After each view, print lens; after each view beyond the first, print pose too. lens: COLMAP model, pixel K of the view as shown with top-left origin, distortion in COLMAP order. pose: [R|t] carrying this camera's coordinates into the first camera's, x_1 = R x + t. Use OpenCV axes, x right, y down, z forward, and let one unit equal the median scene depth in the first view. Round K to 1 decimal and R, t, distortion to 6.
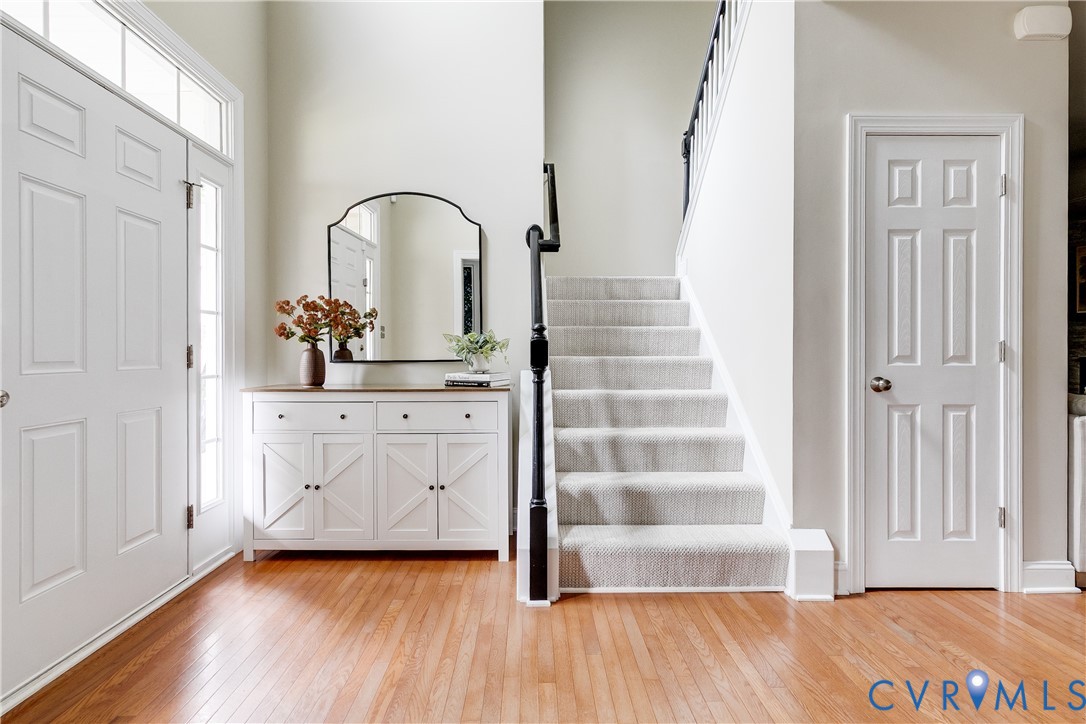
lens RADIAL K [[497.9, 0, 544.4], [0, 497.9, 351.8], [0, 0, 1]] dist [0.000813, -0.000098]
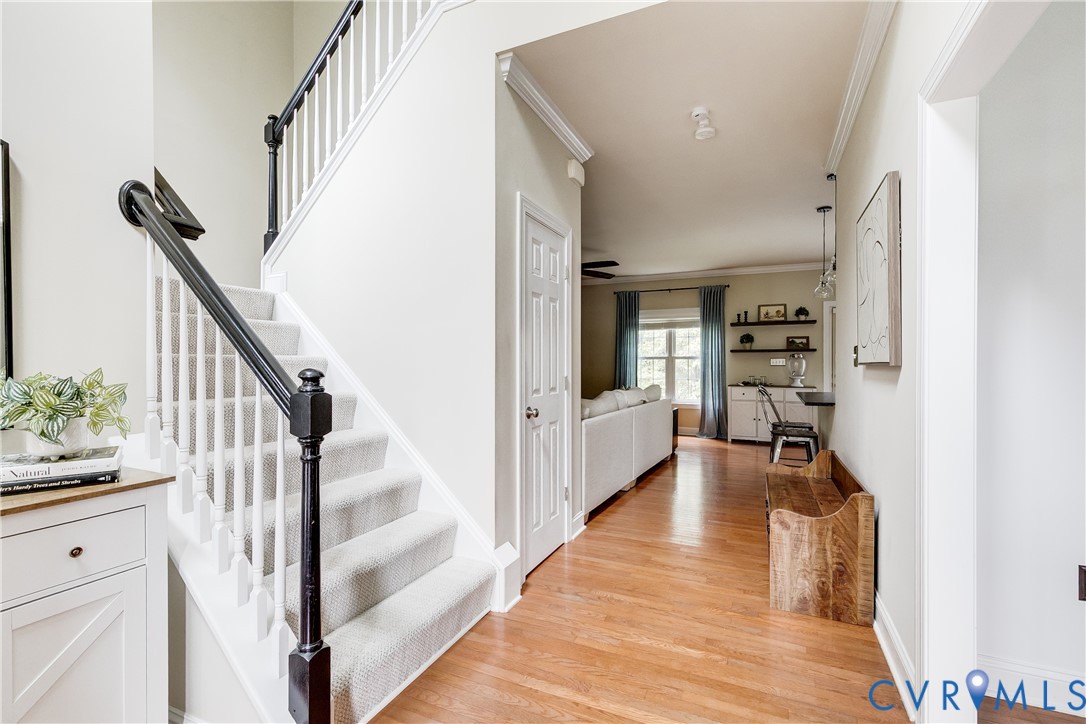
lens RADIAL K [[483.9, 0, 543.0], [0, 483.9, 362.0], [0, 0, 1]] dist [0.000133, -0.000220]
pose [[0.431795, 0.001465, 0.901971, -0.422394], [-0.004380, 0.999990, 0.000473, -0.063255], [-0.901961, -0.004155, 0.431797, 0.435121]]
